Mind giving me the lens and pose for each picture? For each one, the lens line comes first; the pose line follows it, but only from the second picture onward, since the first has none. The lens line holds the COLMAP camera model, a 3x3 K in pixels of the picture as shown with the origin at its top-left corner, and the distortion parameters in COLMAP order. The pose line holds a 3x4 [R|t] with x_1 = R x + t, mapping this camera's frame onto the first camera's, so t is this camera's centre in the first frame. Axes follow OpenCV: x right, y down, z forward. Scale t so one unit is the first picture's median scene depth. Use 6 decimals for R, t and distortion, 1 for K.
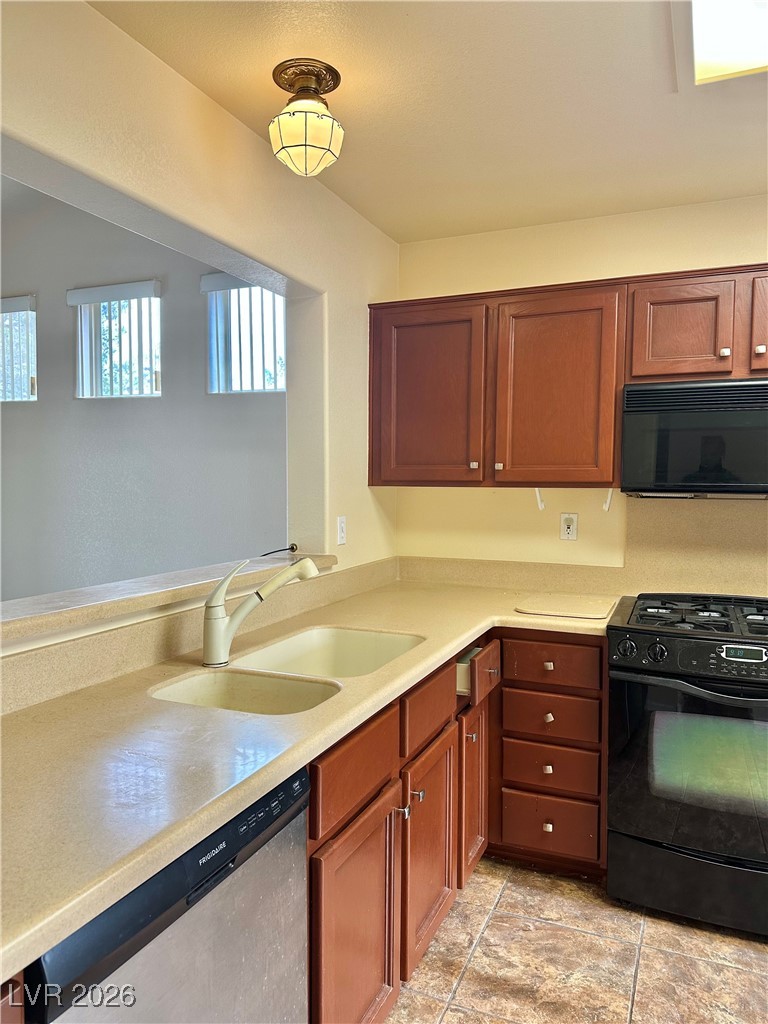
lens RADIAL K [[698.3, 0, 379.1], [0, 698.3, 513.5], [0, 0, 1]] dist [0.141005, -0.172930]
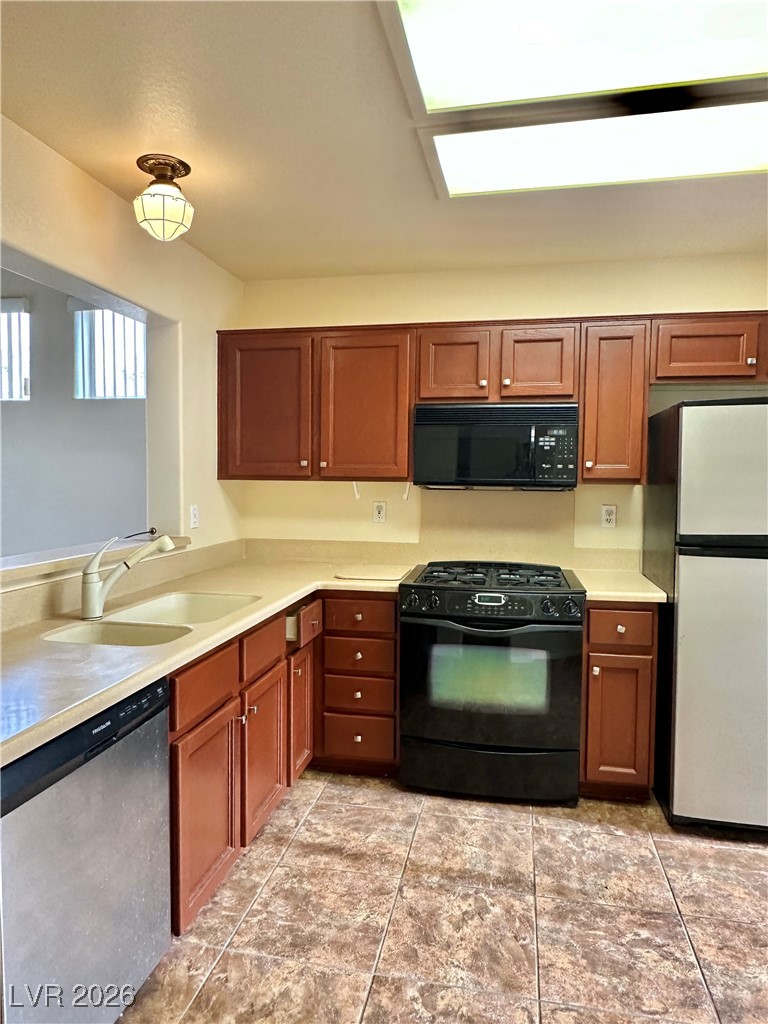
lens RADIAL K [[670.2, 0, 377.0], [0, 670.2, 507.0], [0, 0, 1]] dist [-0.000643, -0.000758]
pose [[0.978876, -0.006516, 0.204352, 0.021631], [0.006585, 0.999978, 0.000346, 0.011014], [-0.204350, 0.001007, 0.978897, -0.230803]]
